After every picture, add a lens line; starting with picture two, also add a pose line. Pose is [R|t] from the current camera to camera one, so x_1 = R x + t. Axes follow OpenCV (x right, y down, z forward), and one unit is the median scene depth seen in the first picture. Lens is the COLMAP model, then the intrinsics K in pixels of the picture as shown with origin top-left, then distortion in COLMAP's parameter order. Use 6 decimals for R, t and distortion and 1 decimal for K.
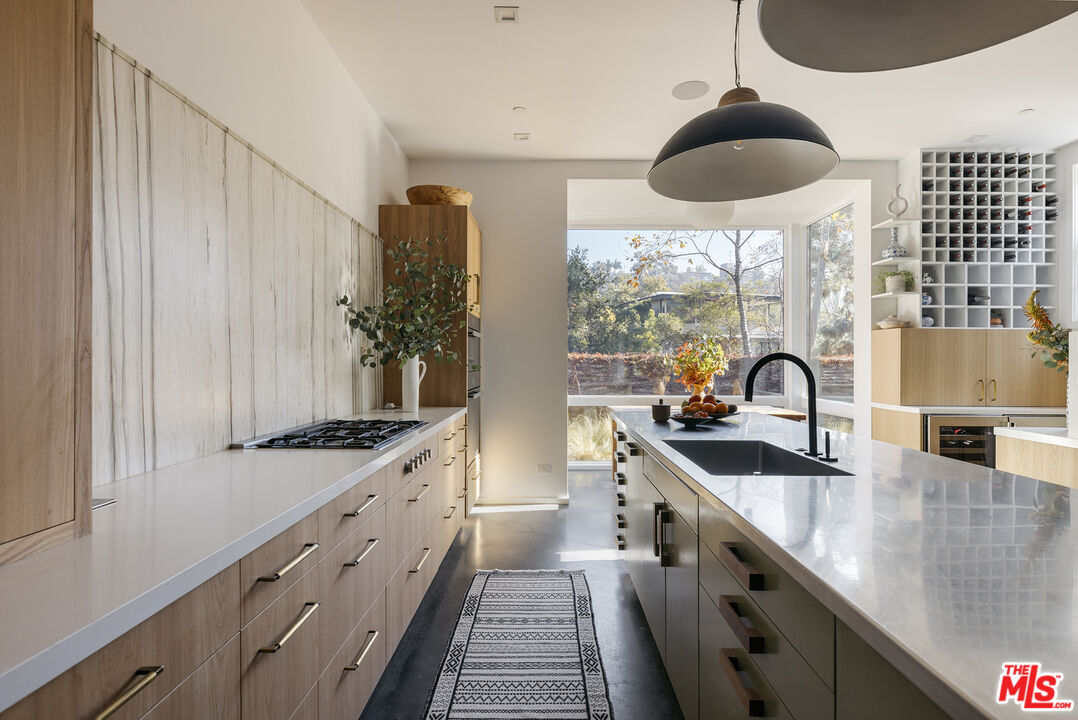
lens RADIAL K [[535.6, 0, 539.0], [0, 535.6, 360.0], [0, 0, 1]] dist [0.002622, 0.000627]
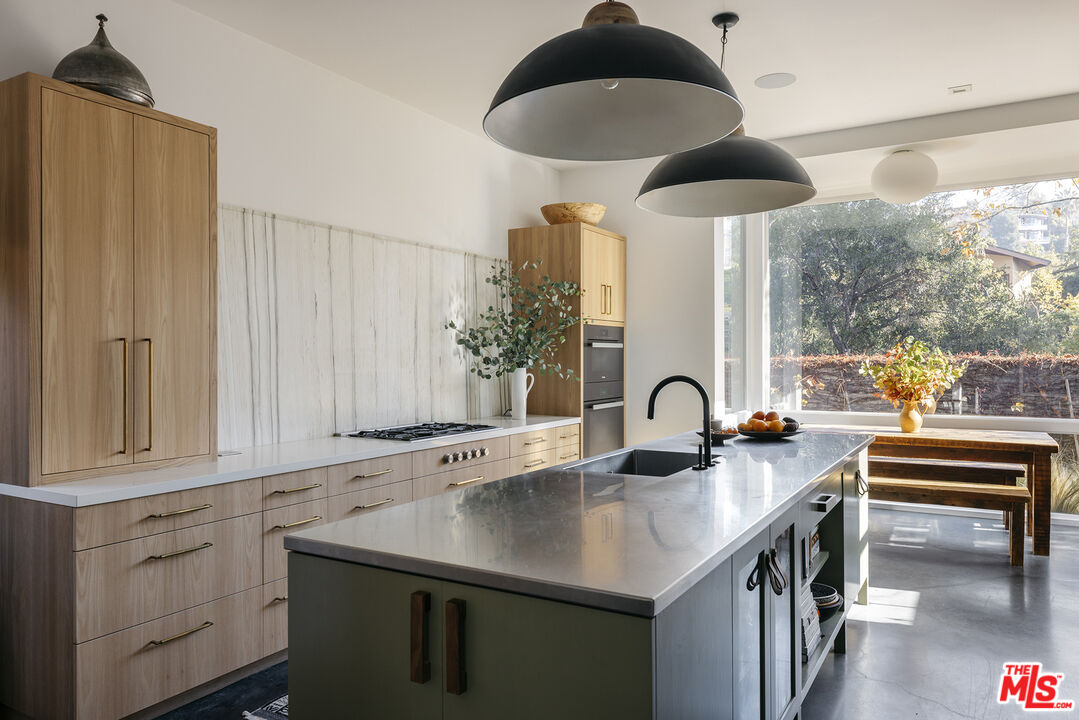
lens RADIAL K [[728.7, 0, 539.5], [0, 728.7, 360.0], [0, 0, 1]] dist [0.003891, 0.003151]
pose [[0.866740, -0.004815, -0.498737, 0.904672], [0.007284, 0.999969, 0.003004, -0.049257], [0.498707, -0.006237, 0.866748, -0.472136]]
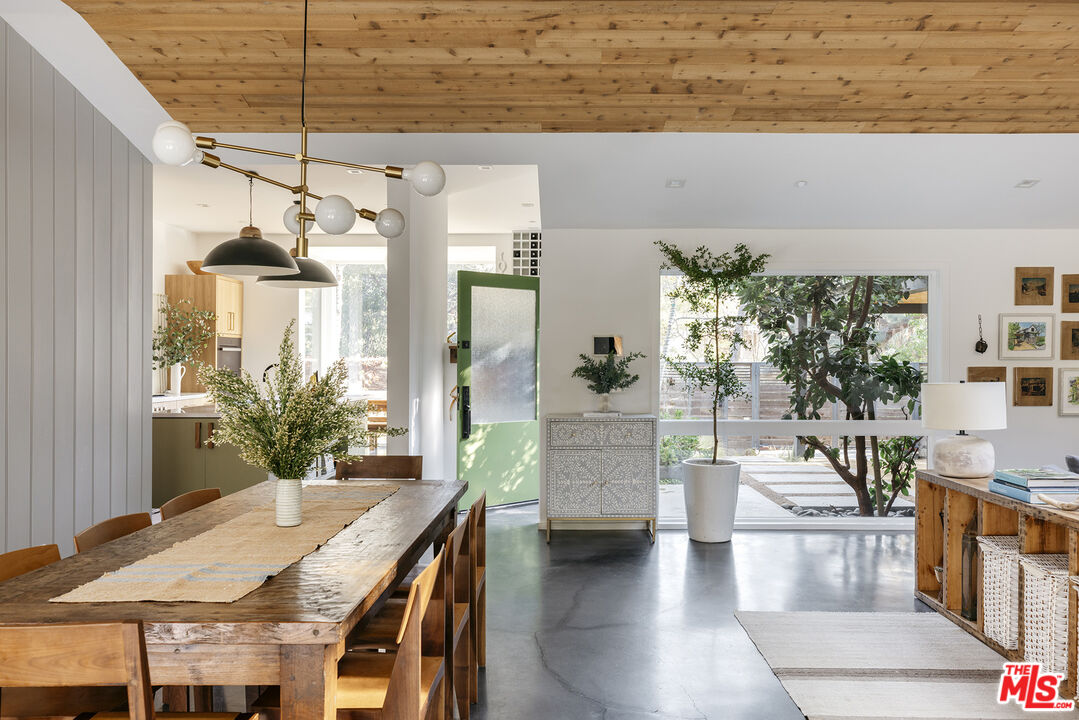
lens RADIAL K [[778.8, 0, 539.5], [0, 778.8, 360.0], [0, 0, 1]] dist [-0.002669, -0.000644]
pose [[0.999942, 0.001649, -0.010657, 1.689295], [-0.001633, 0.999998, 0.001526, -0.040704], [0.010660, -0.001508, 0.999942, -2.693929]]
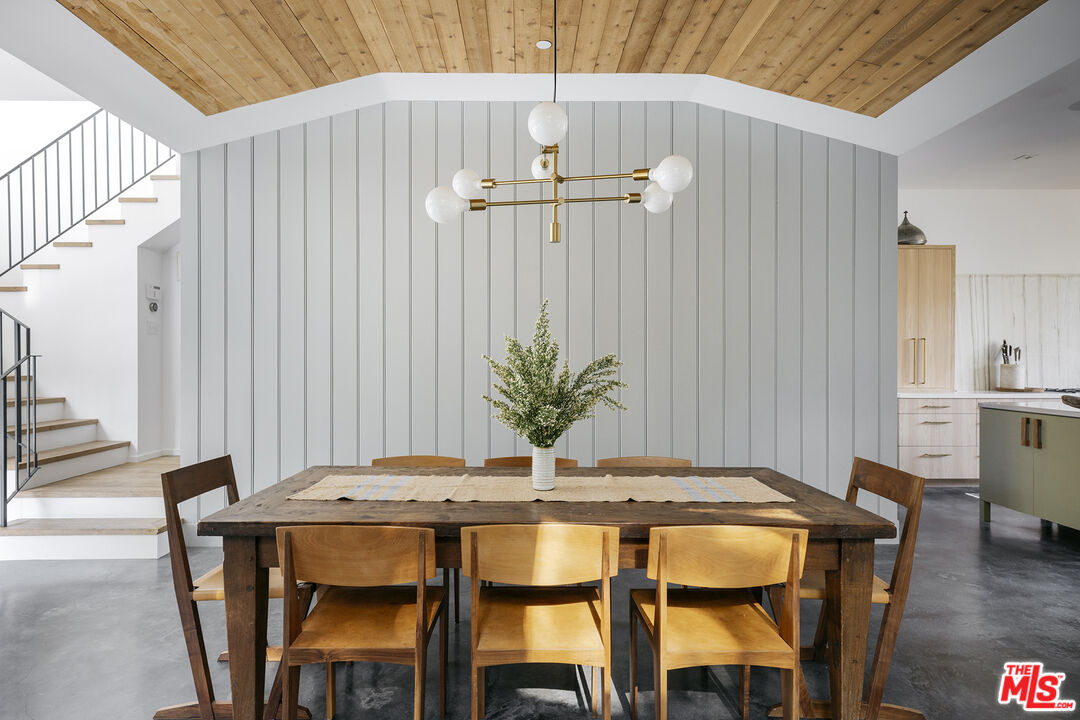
lens RADIAL K [[596.8, 0, 540.0], [0, 596.8, 360.0], [0, 0, 1]] dist [0.001990, 0.000789]
pose [[0.023752, 0.003884, -0.999710, 2.321777], [0.002185, 0.999990, 0.003937, -0.005011], [0.999715, -0.002278, 0.023743, -1.503168]]
